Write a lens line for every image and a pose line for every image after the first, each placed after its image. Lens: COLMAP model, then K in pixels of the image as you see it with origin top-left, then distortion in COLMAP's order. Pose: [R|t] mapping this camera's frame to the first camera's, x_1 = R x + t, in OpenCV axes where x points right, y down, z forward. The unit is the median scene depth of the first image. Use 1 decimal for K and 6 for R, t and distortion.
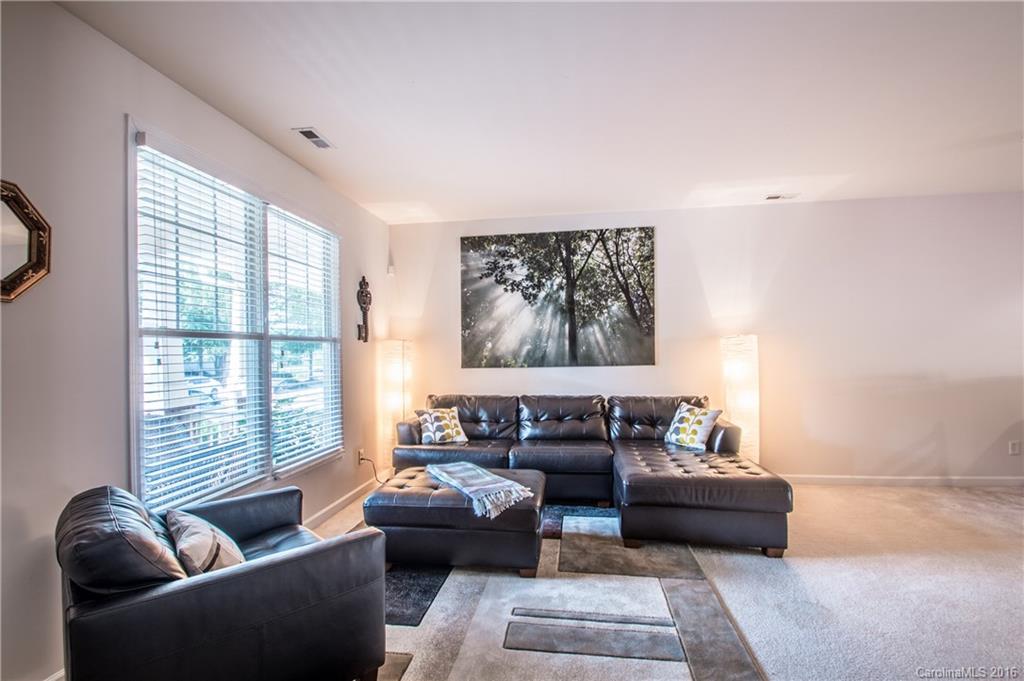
lens RADIAL K [[473.8, 0, 518.4], [0, 473.8, 350.9], [0, 0, 1]] dist [-0.003490, -0.007861]
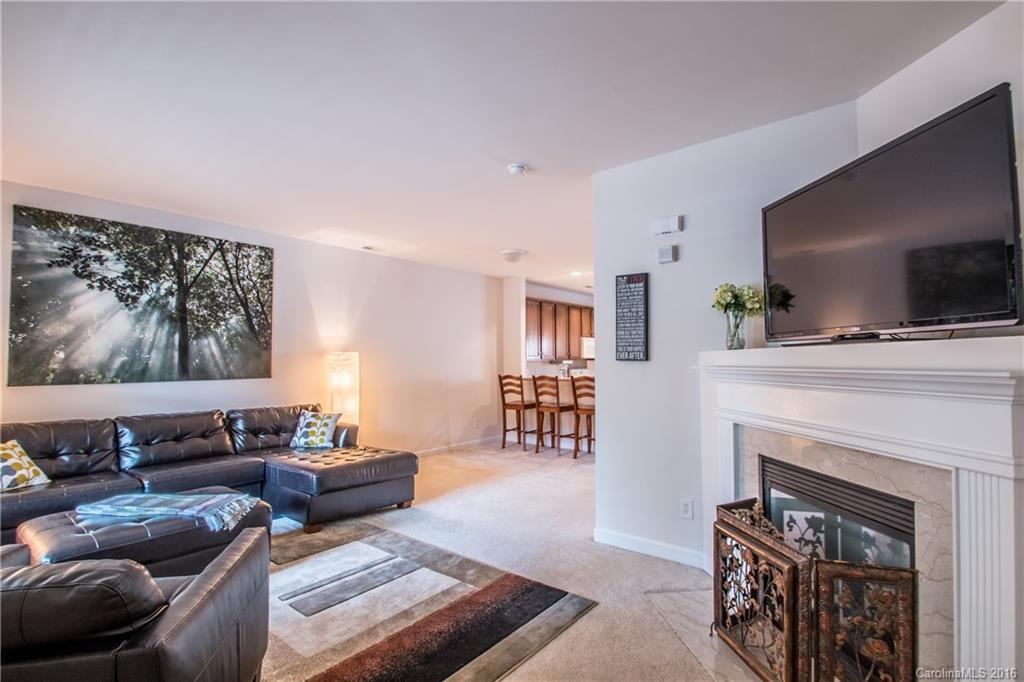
lens RADIAL K [[473.8, 0, 518.9], [0, 473.8, 359.5], [0, 0, 1]] dist [-0.003490, -0.007861]
pose [[0.509327, 0.017240, 0.860400, -0.345061], [-0.005065, 0.999842, -0.017035, 0.004081], [-0.860558, 0.004319, 0.509334, -0.021375]]
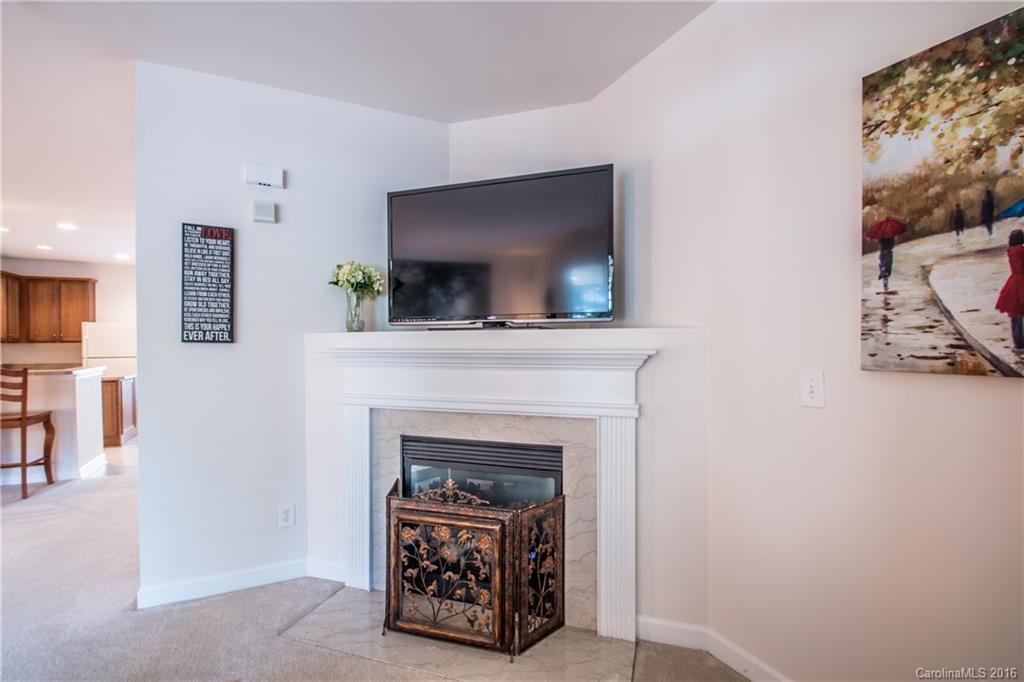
lens RADIAL K [[473.8, 0, 504.5], [0, 473.8, 351.8], [0, 0, 1]] dist [-0.003490, -0.007861]
pose [[-0.551702, 0.002376, 0.834038, -0.267446], [0.007405, 0.999970, 0.002049, 0.004469], [-0.834008, 0.007306, -0.551703, 0.213375]]
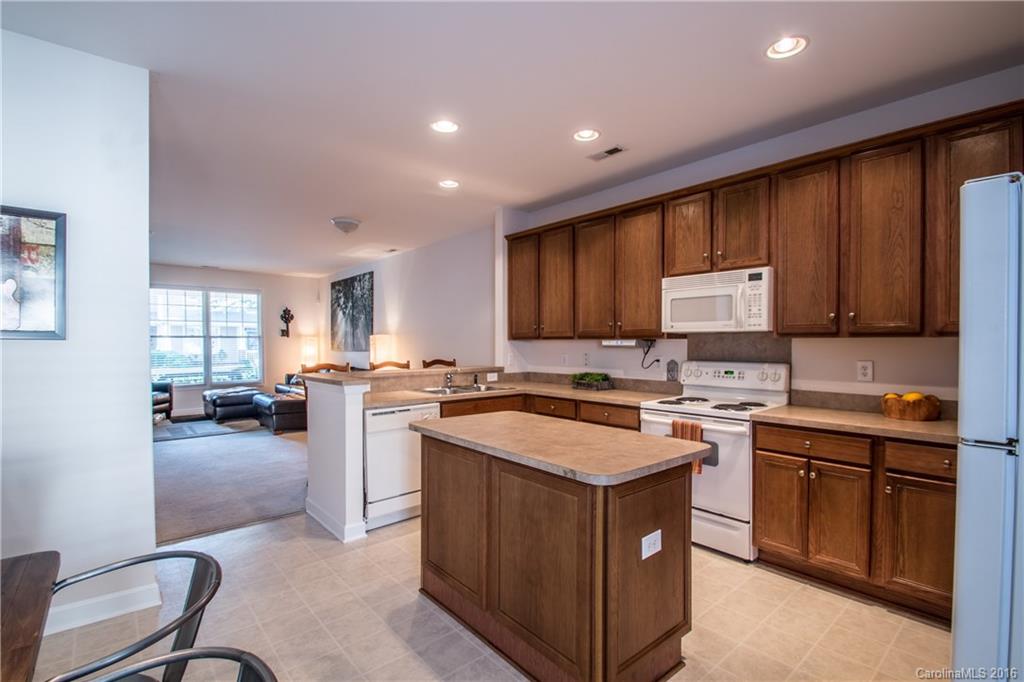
lens RADIAL K [[473.8, 0, 512.3], [0, 473.8, 350.2], [0, 0, 1]] dist [-0.003490, -0.007861]
pose [[0.745049, 0.025592, -0.666518, 1.912212], [-0.005516, 0.999466, 0.032209, -0.033333], [0.666987, -0.020321, 0.744792, 0.045009]]
